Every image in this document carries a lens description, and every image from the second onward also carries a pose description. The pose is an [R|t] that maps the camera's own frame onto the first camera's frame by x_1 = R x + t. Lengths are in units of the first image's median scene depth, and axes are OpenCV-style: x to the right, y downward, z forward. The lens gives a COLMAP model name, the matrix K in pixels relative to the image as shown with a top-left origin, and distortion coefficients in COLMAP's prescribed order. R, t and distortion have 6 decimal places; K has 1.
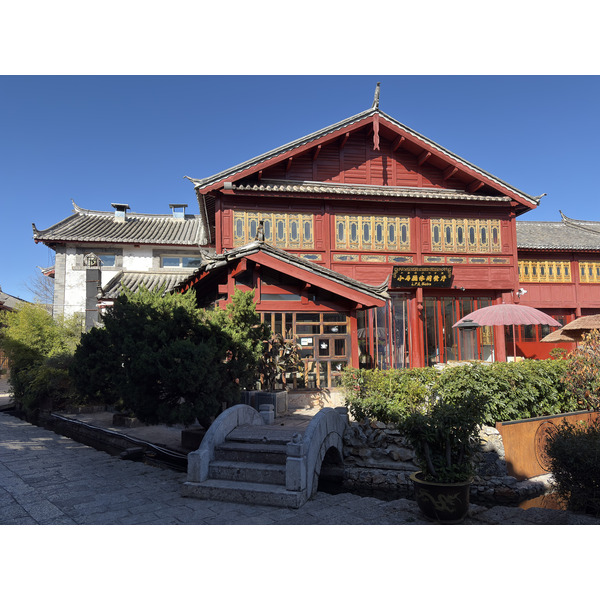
lens RADIAL K [[448.4, 0, 300.5], [0, 448.4, 307.5], [0, 0, 1]] dist [0.039119, -0.005963]
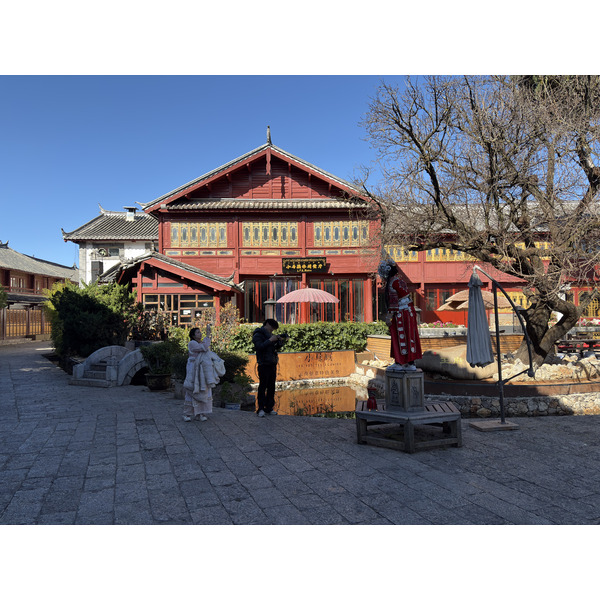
lens RADIAL K [[448.4, 0, 300.5], [0, 448.4, 307.5], [0, 0, 1]] dist [0.039119, -0.005963]
pose [[0.986663, 0.000593, -0.162776, 0.483301], [0.011030, 0.997451, 0.070491, -0.036144], [0.162403, -0.071346, 0.984142, -0.375845]]
